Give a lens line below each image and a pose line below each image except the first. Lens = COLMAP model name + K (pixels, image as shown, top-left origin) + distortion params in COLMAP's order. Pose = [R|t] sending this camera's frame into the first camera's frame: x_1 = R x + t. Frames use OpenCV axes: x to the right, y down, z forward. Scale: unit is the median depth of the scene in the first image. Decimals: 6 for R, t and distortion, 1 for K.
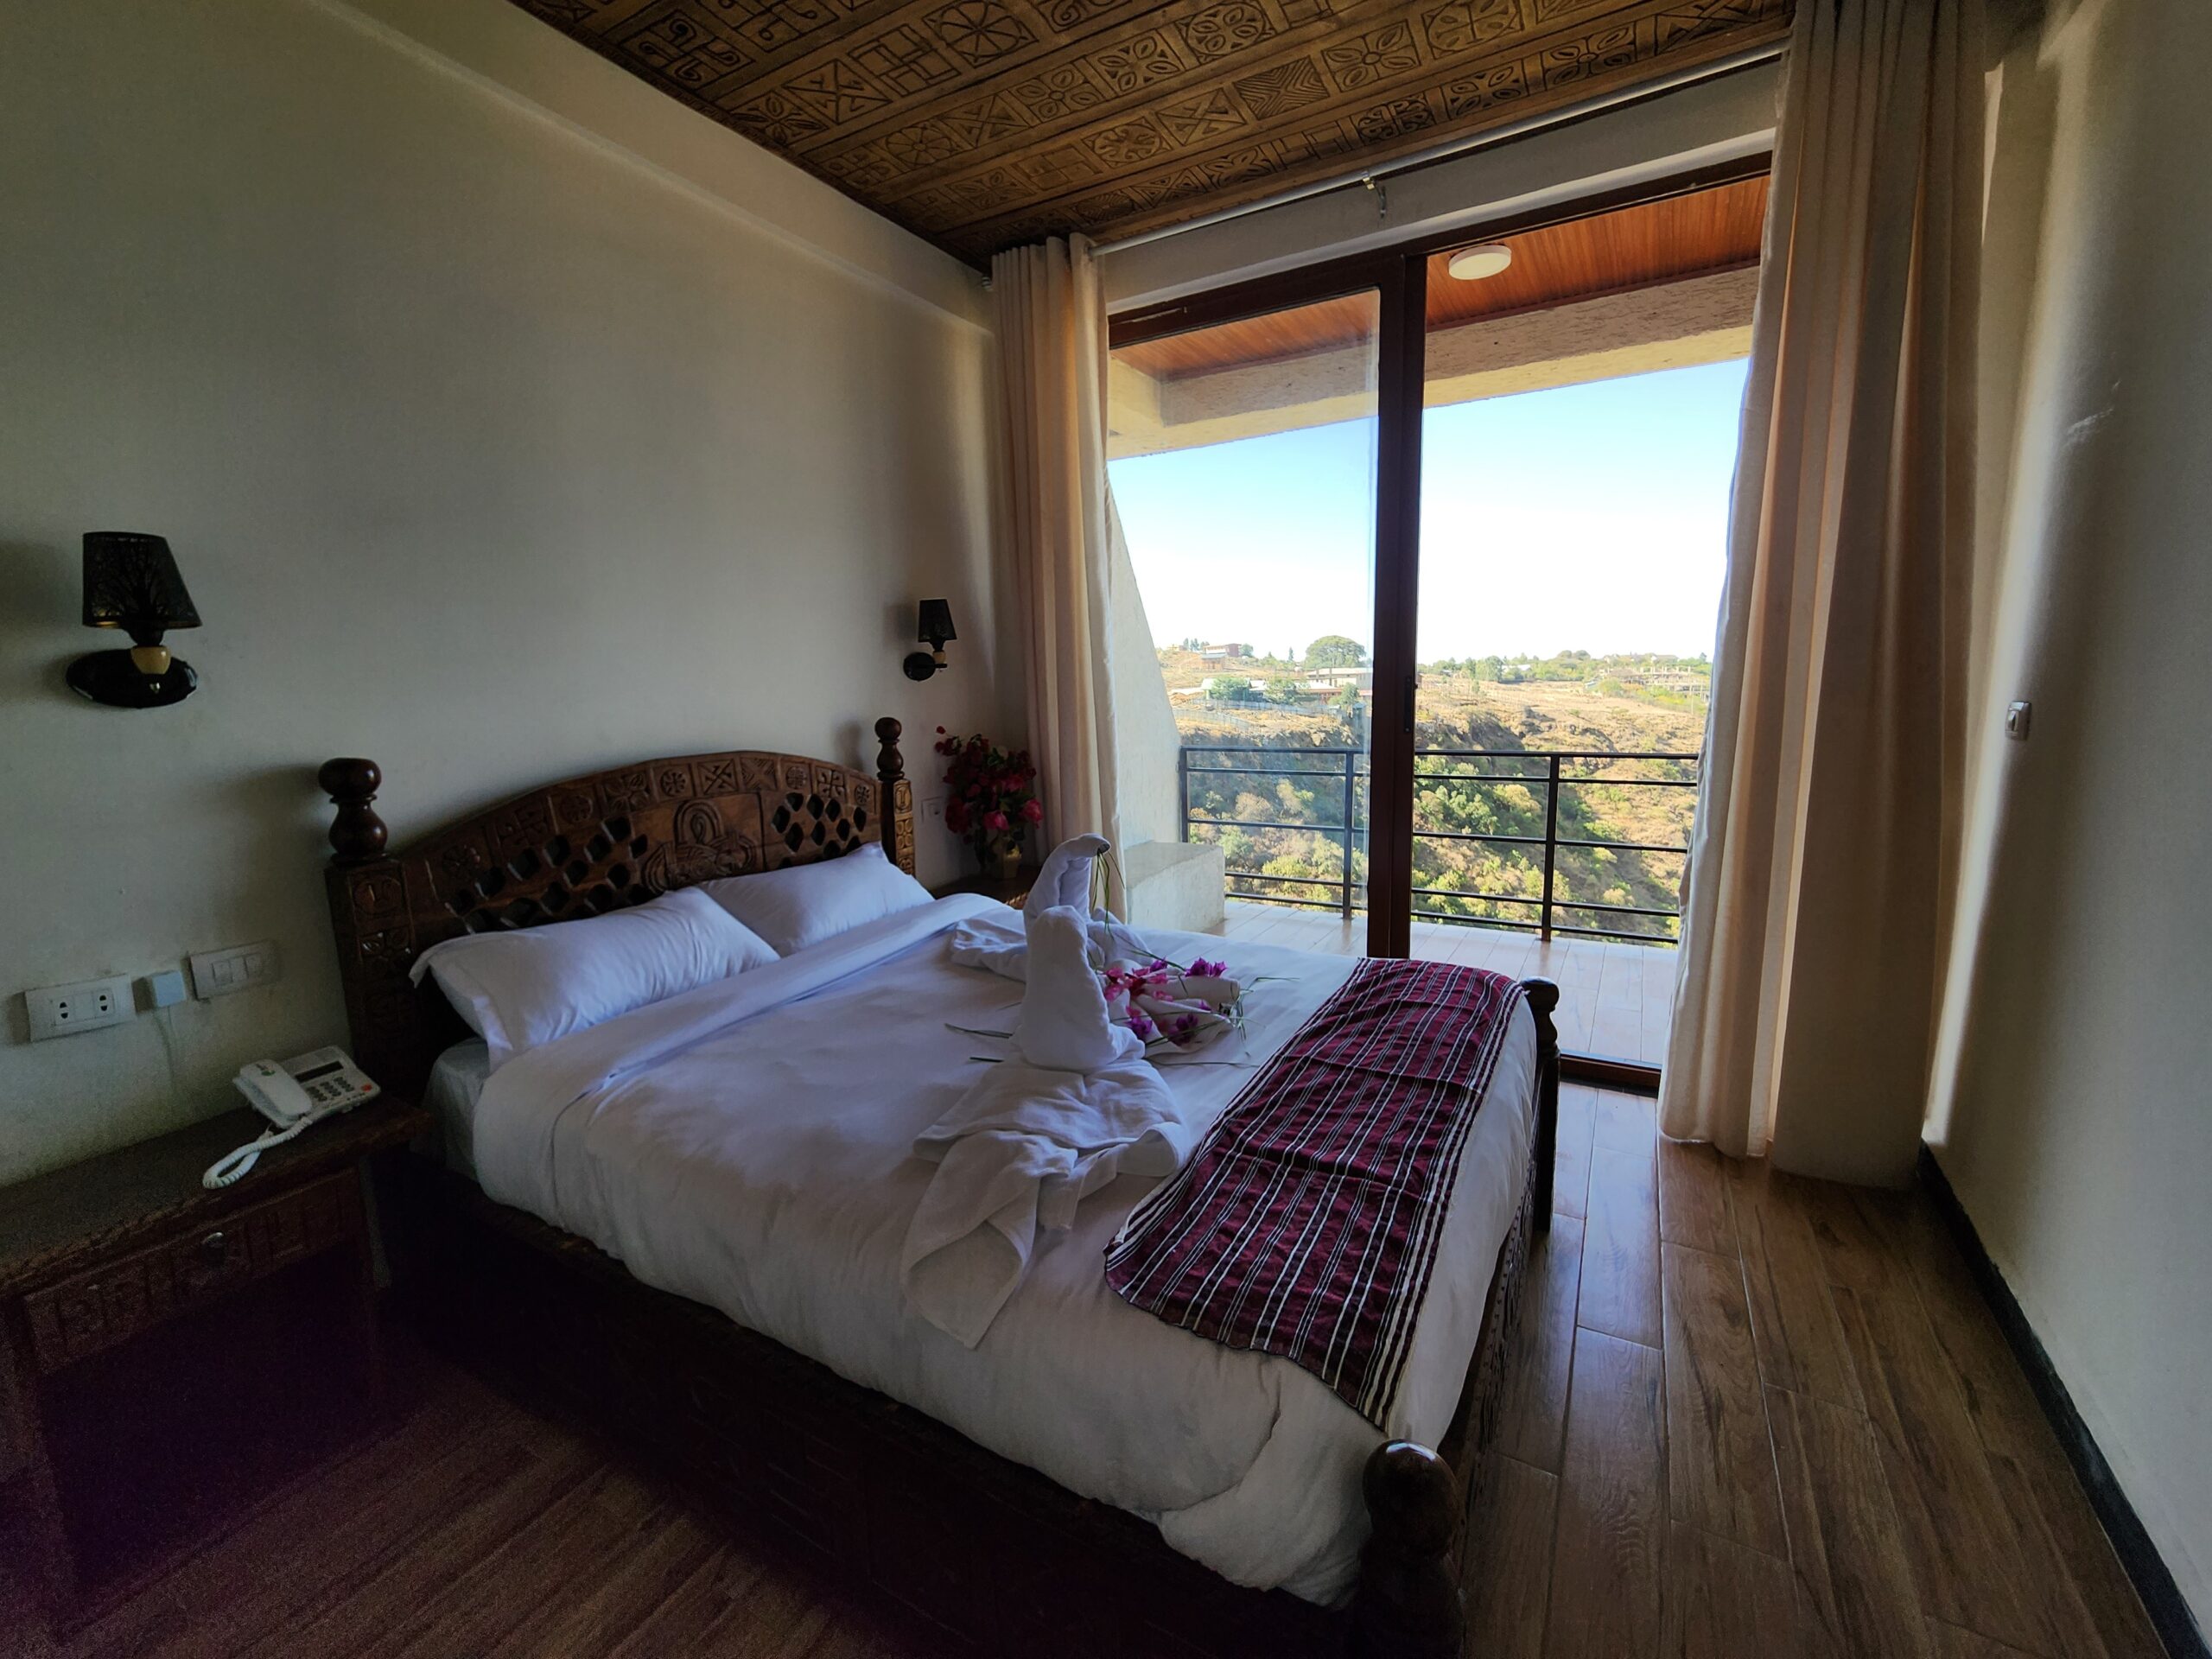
lens RADIAL K [[908.9, 0, 1103.2], [0, 908.9, 824.2], [0, 0, 1]] dist [-0.000303, 0.000262]
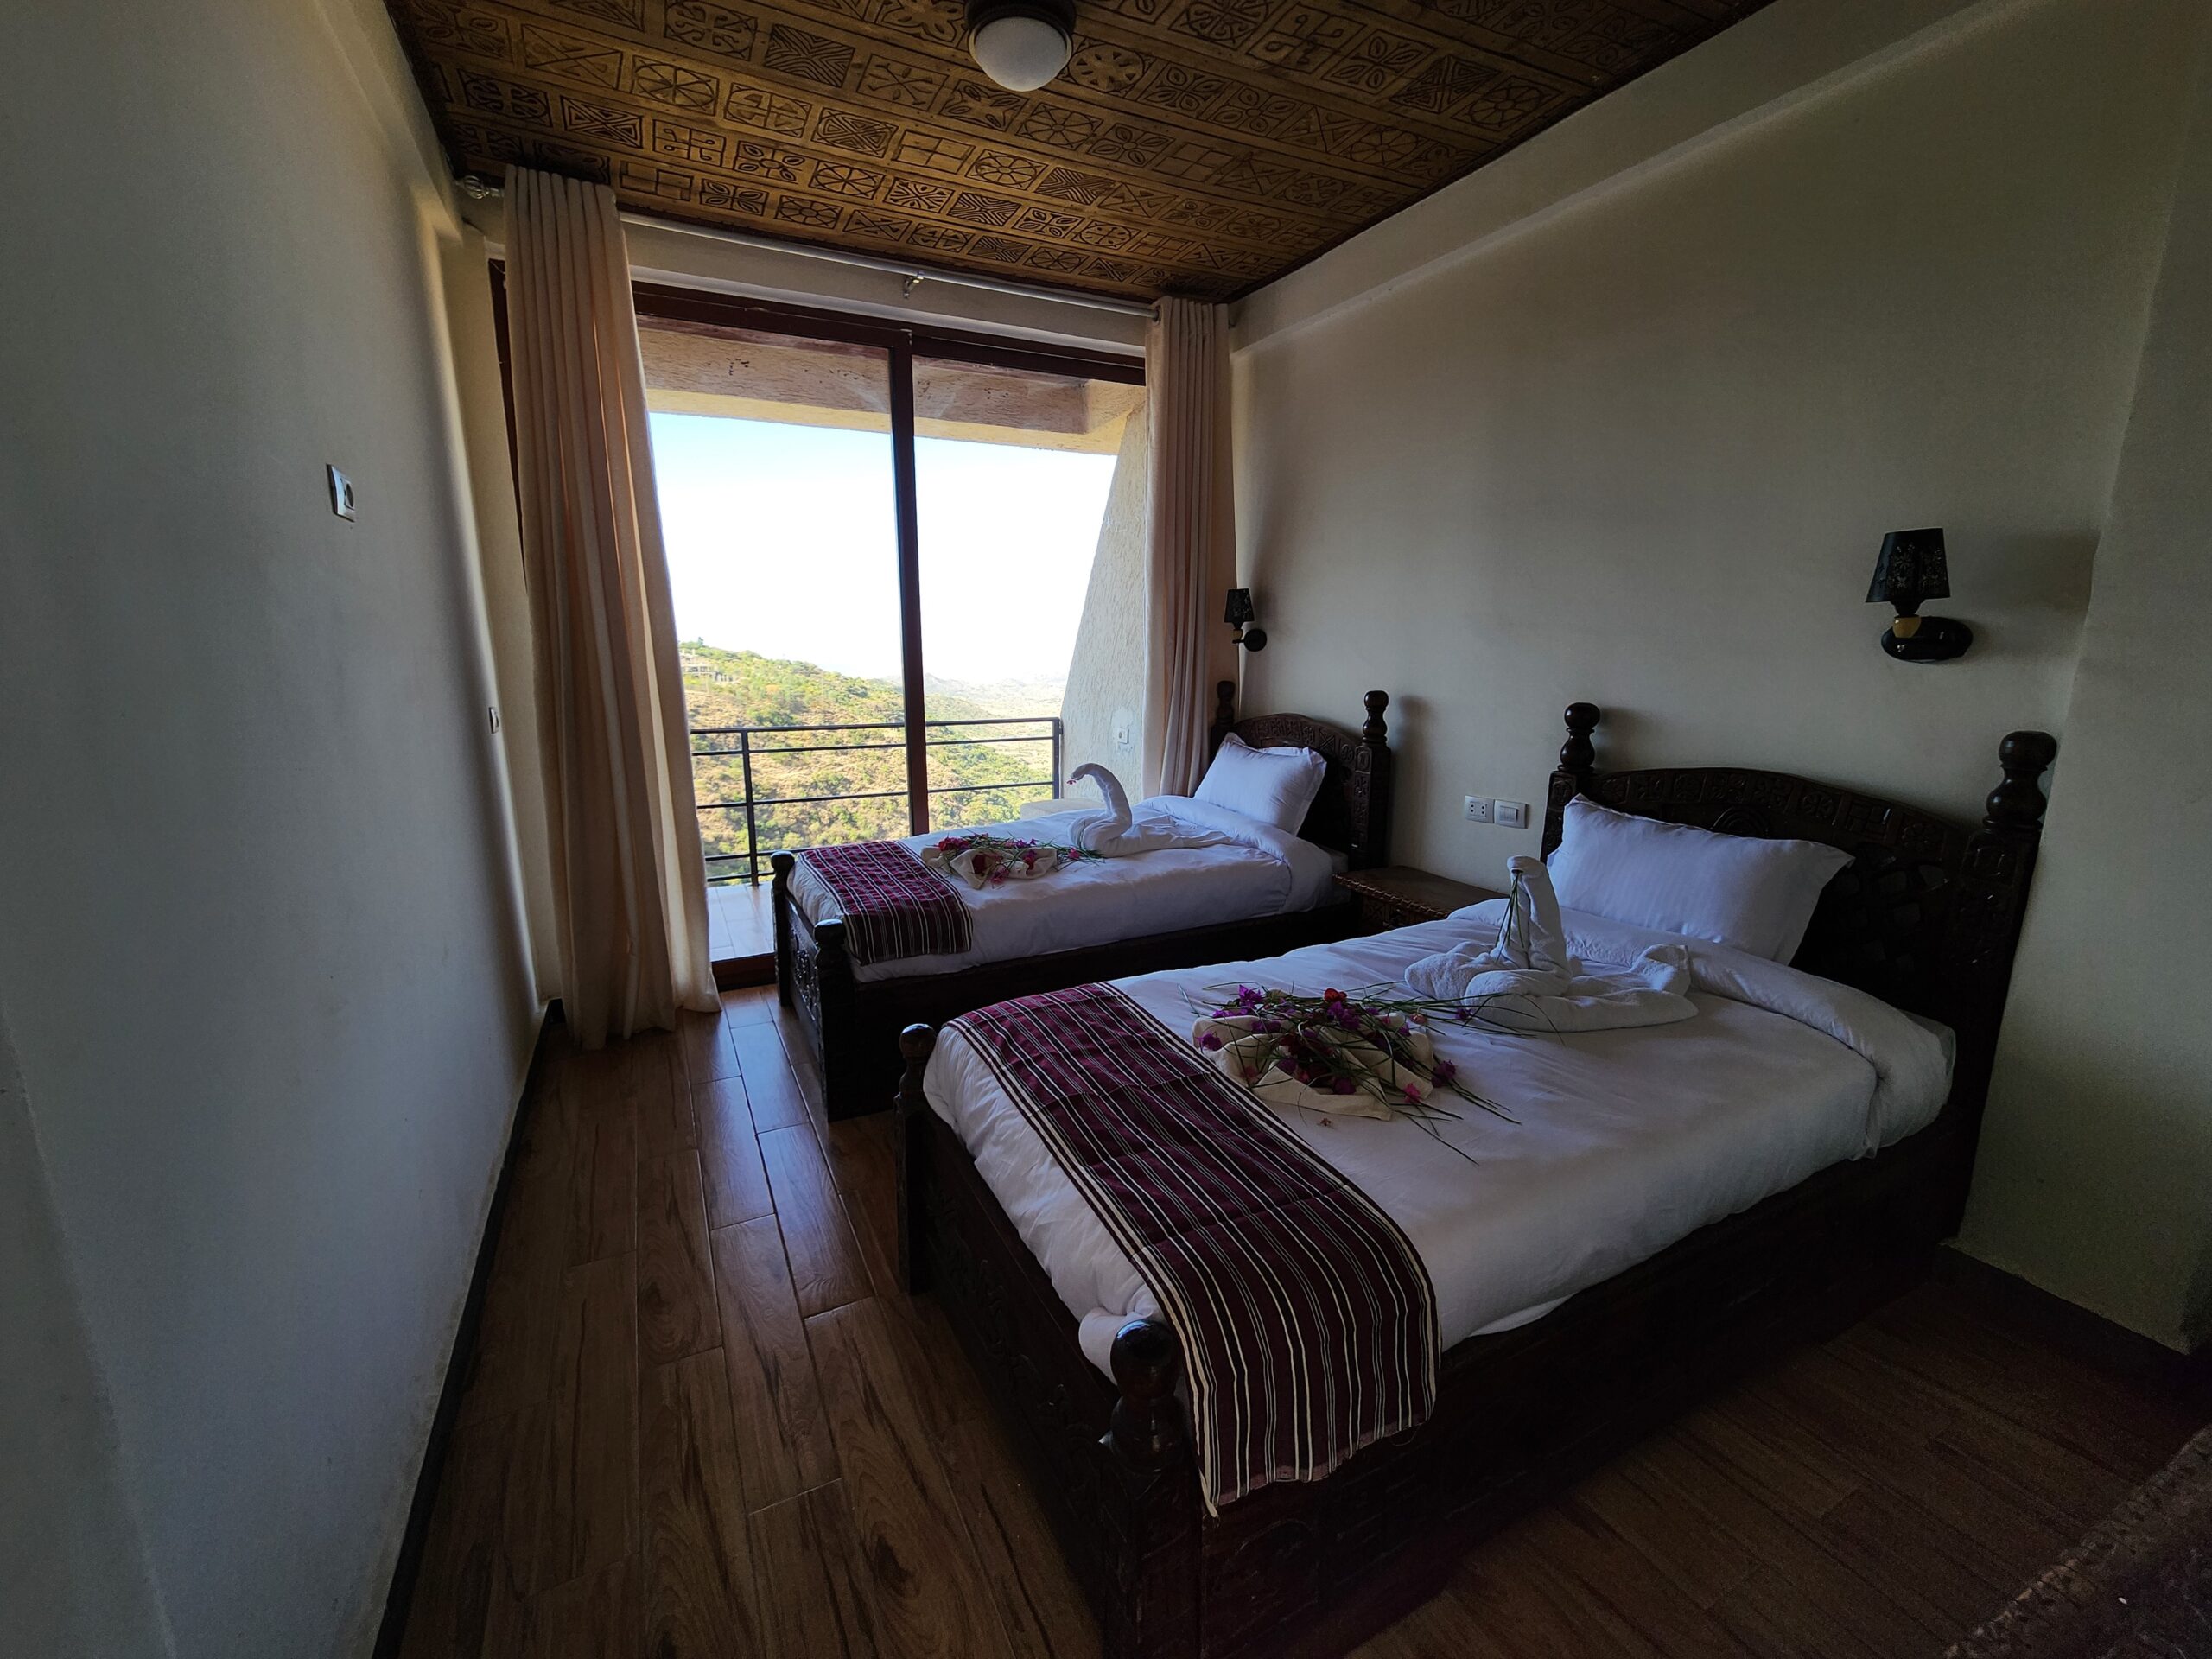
lens RADIAL K [[899.6, 0, 1102.2], [0, 899.6, 822.3], [0, 0, 1]] dist [-0.001116, 0.000404]
pose [[0.559055, -0.138057, 0.817556, -0.856091], [0.121275, 0.989051, 0.084087, -0.023935], [-0.820213, 0.052140, 0.569677, 0.122149]]
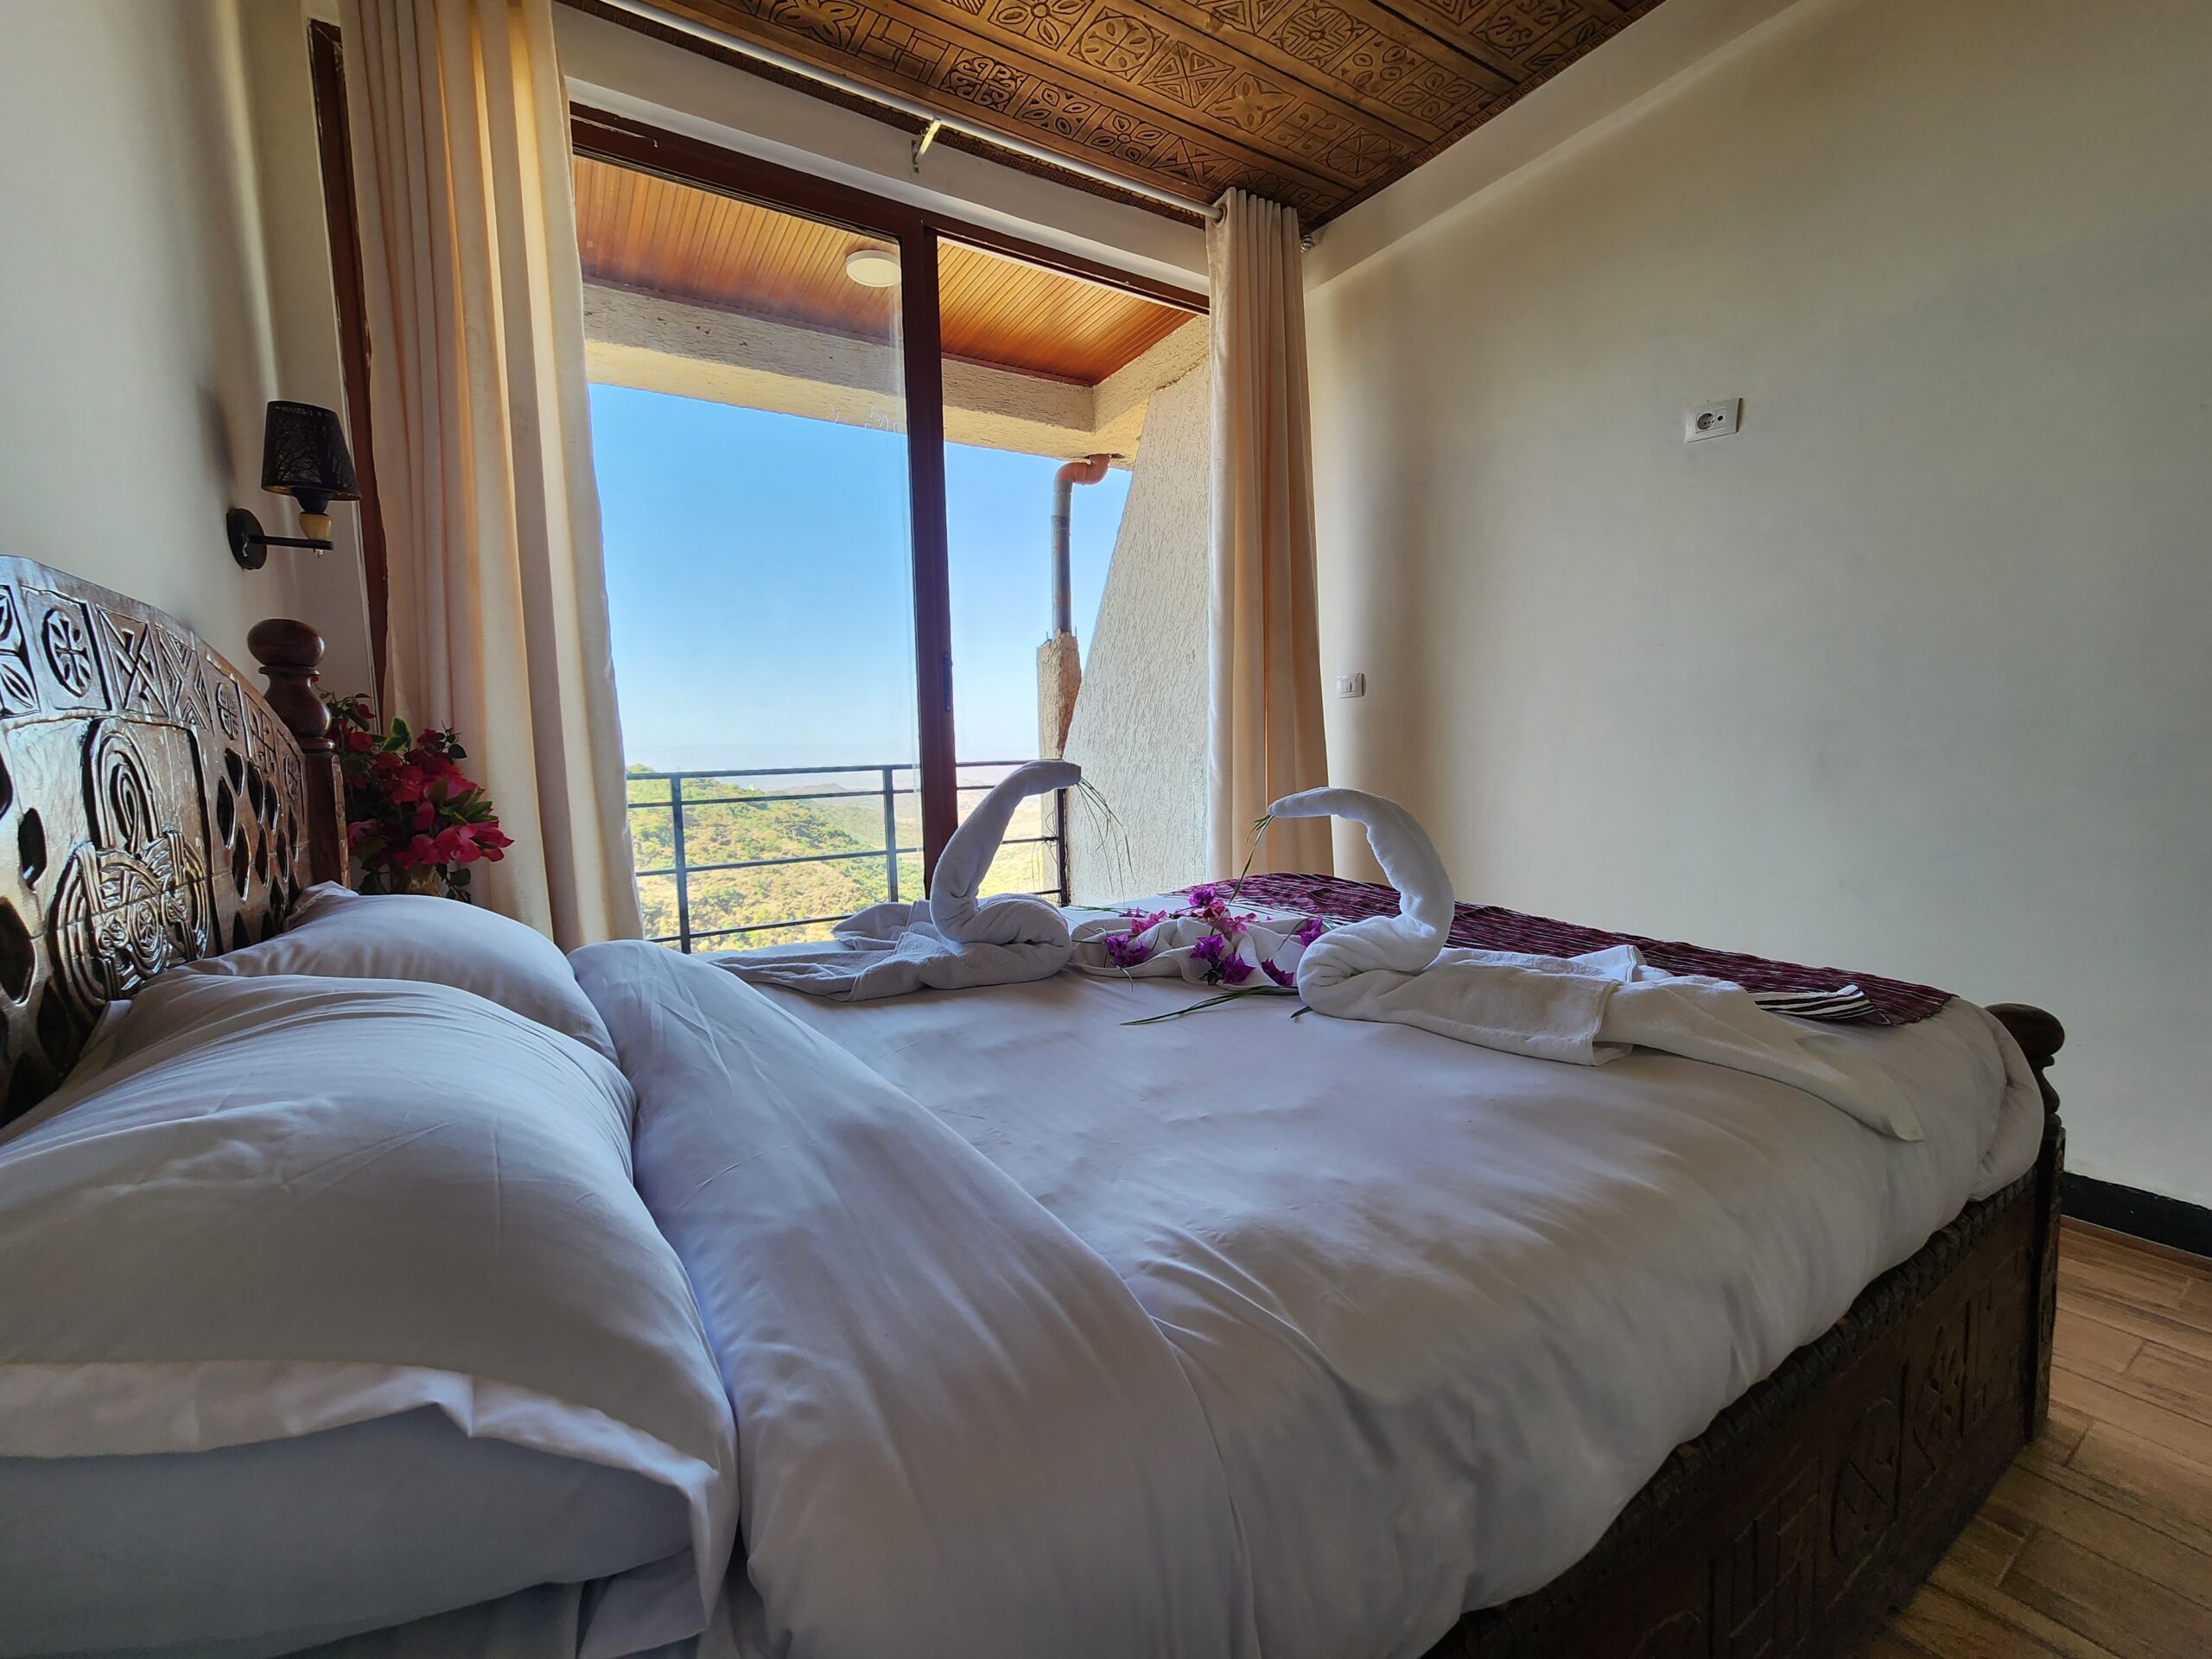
lens RADIAL K [[910.7, 0, 1096.2], [0, 910.7, 825.9], [0, 0, 1]] dist [-0.002736, -0.000319]
pose [[0.473744, -0.062042, 0.878474, -0.627614], [0.151966, 0.988311, -0.012153, 0.075907], [-0.867452, 0.139255, 0.477635, 0.598399]]
